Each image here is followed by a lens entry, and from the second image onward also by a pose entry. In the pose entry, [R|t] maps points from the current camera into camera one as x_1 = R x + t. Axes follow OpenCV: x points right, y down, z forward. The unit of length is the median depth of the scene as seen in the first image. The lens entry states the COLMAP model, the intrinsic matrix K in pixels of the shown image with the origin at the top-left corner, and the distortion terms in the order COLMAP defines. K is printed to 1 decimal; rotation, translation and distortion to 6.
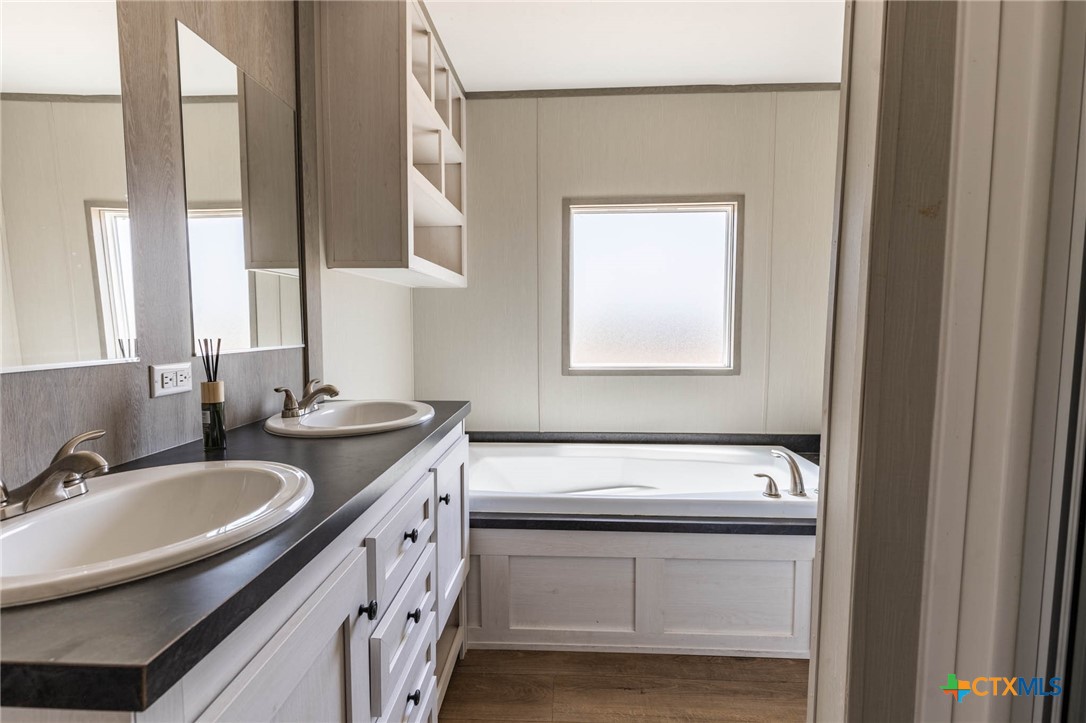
lens RADIAL K [[500.1, 0, 550.8], [0, 500.1, 360.7], [0, 0, 1]] dist [-0.002572, -0.000508]
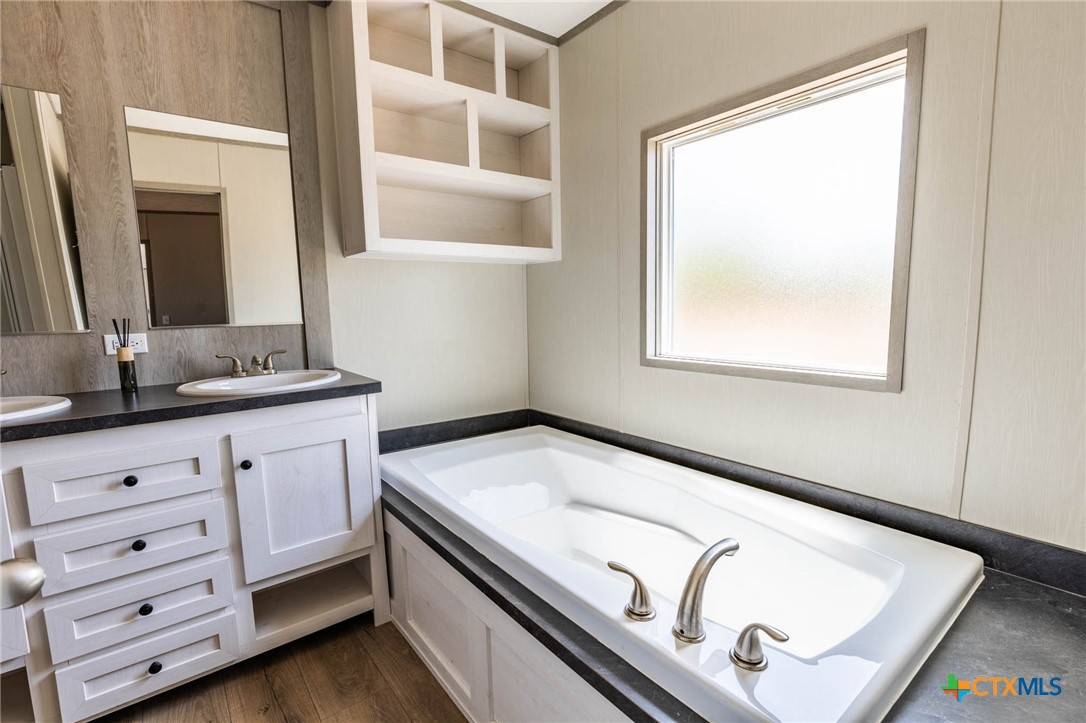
lens RADIAL K [[500.1, 0, 550.8], [0, 500.1, 360.7], [0, 0, 1]] dist [-0.002572, -0.000508]
pose [[0.659434, 0.077796, -0.747727, 0.841599], [-0.036081, 0.996760, 0.071886, -0.046968], [0.750896, -0.020425, 0.660104, 0.624579]]
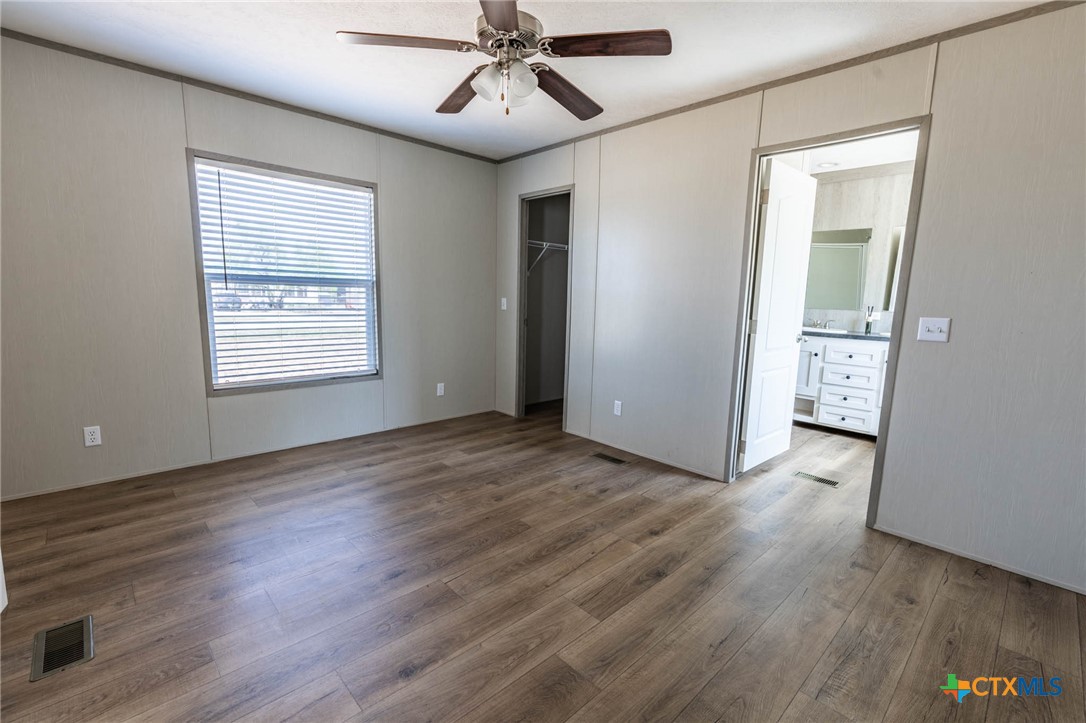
lens RADIAL K [[482.1, 0, 544.6], [0, 482.1, 364.5], [0, 0, 1]] dist [0.002623, 0.000324]
pose [[-0.688588, 0.088483, -0.719734, 2.732507], [-0.082976, 0.976394, 0.199422, -0.095834], [0.720390, 0.197040, -0.664992, 1.182036]]
